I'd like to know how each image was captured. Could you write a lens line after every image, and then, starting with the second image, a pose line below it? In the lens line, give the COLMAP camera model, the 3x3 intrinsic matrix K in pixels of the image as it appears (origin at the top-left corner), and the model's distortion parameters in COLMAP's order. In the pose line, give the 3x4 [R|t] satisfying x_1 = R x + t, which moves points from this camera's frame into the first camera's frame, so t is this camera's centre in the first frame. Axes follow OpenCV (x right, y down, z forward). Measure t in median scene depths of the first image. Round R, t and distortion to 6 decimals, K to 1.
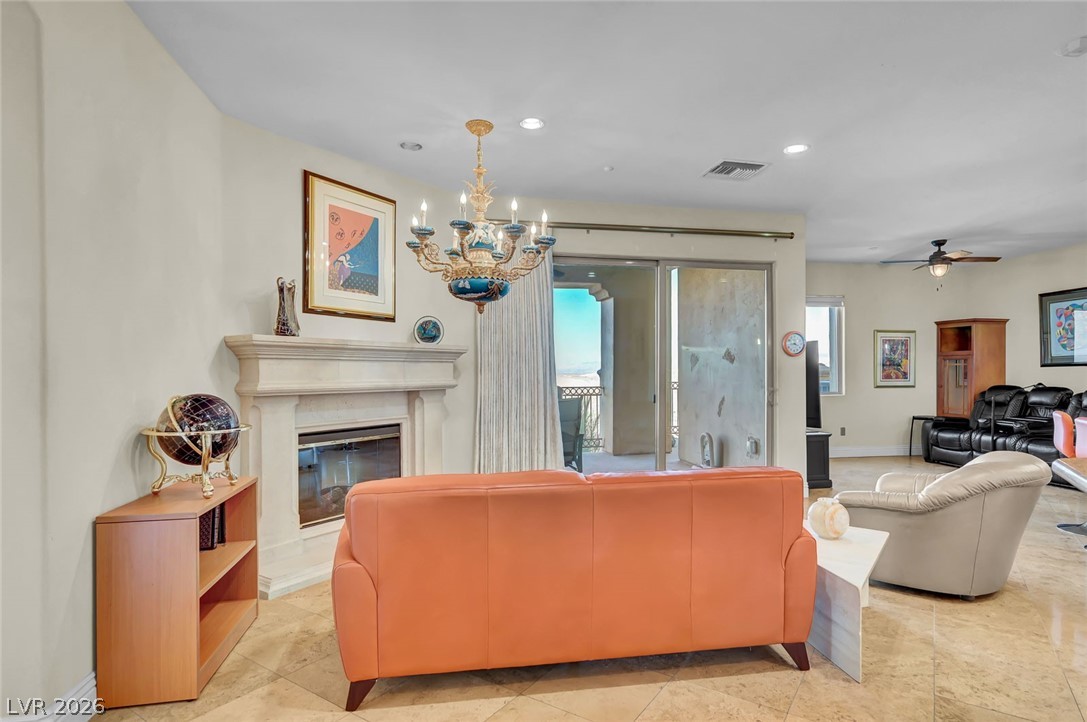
lens RADIAL K [[569.5, 0, 551.1], [0, 569.5, 374.2], [0, 0, 1]] dist [0.003900, -0.000833]
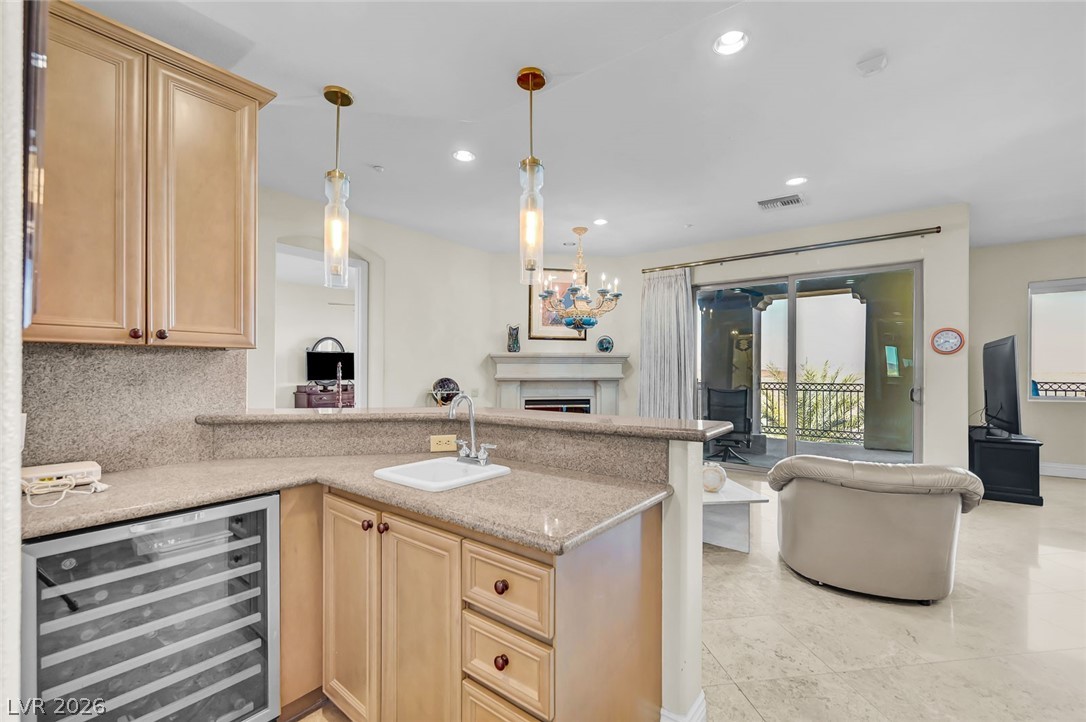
lens RADIAL K [[461.6, 0, 547.4], [0, 461.6, 369.4], [0, 0, 1]] dist [-0.003944, 0.001182]
pose [[0.665357, 0.002179, -0.746522, 0.721342], [-0.005677, 0.999982, -0.002141, -0.000465], [0.746504, 0.005662, 0.665357, -0.020484]]
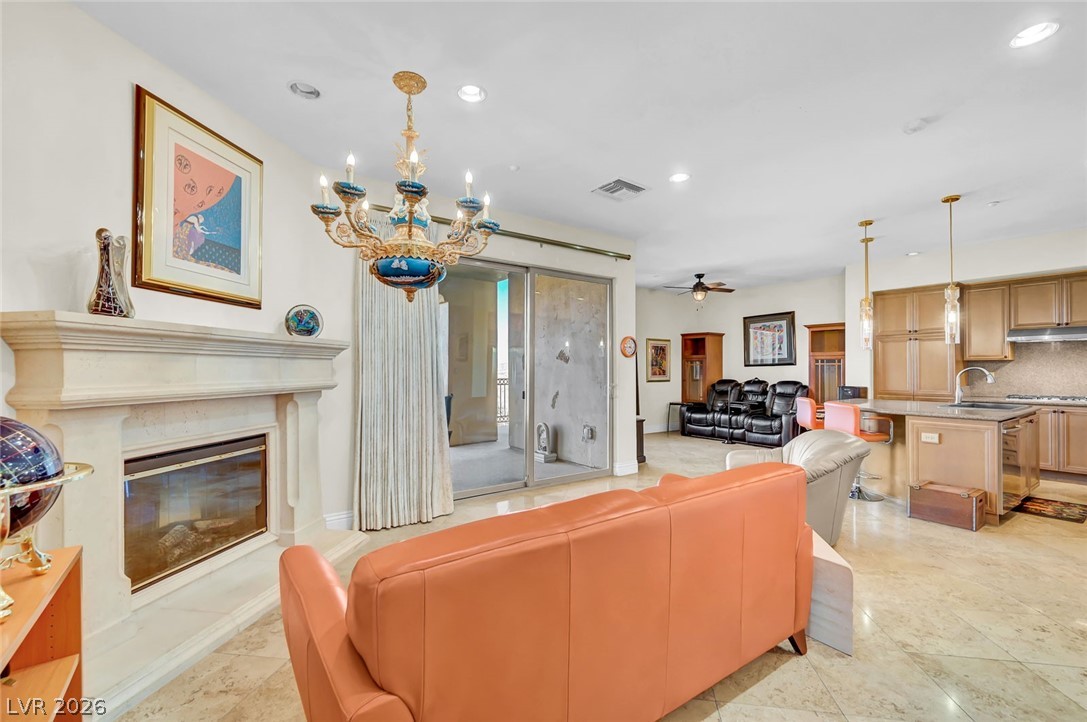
lens RADIAL K [[462.0, 0, 550.6], [0, 462.0, 367.6], [0, 0, 1]] dist [-0.003944, 0.001182]
pose [[0.904788, 0.000798, 0.425862, -0.186913], [0.003626, 0.999948, -0.009578, -0.000681], [-0.425847, 0.010211, 0.904737, 0.237035]]
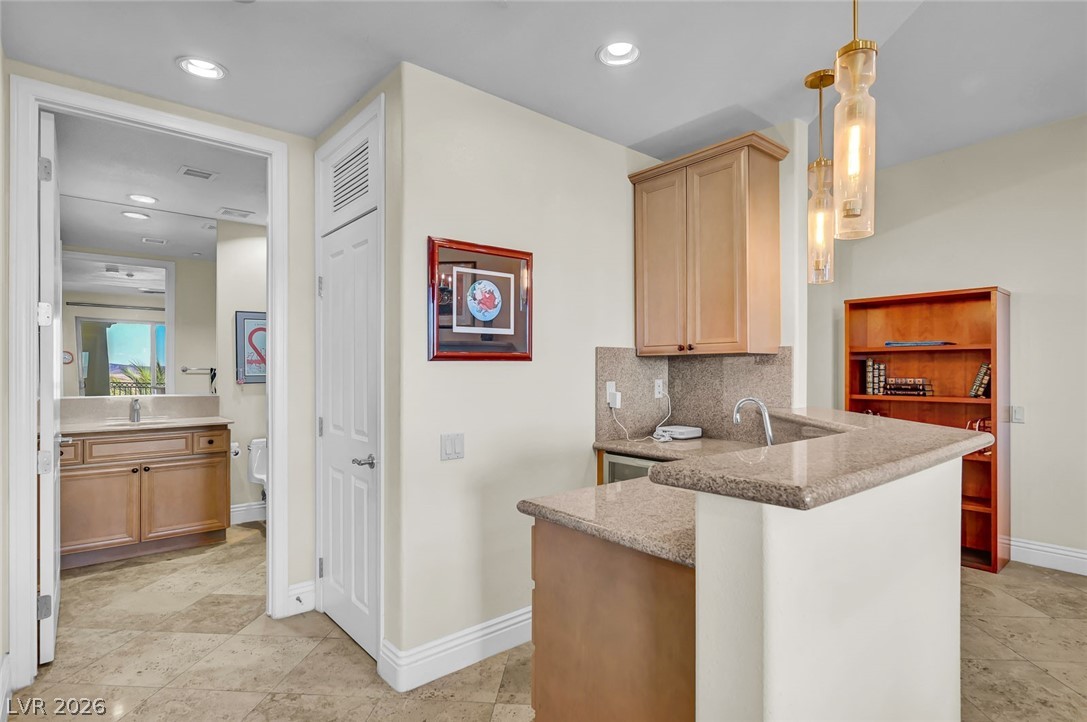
lens RADIAL K [[569.5, 0, 561.3], [0, 569.5, 369.4], [0, 0, 1]] dist [0.003900, -0.000833]
pose [[-0.867592, 0.003341, -0.497266, 0.711800], [0.002918, 0.999994, 0.001628, -0.002230], [0.497269, -0.000039, -0.867597, 0.474829]]
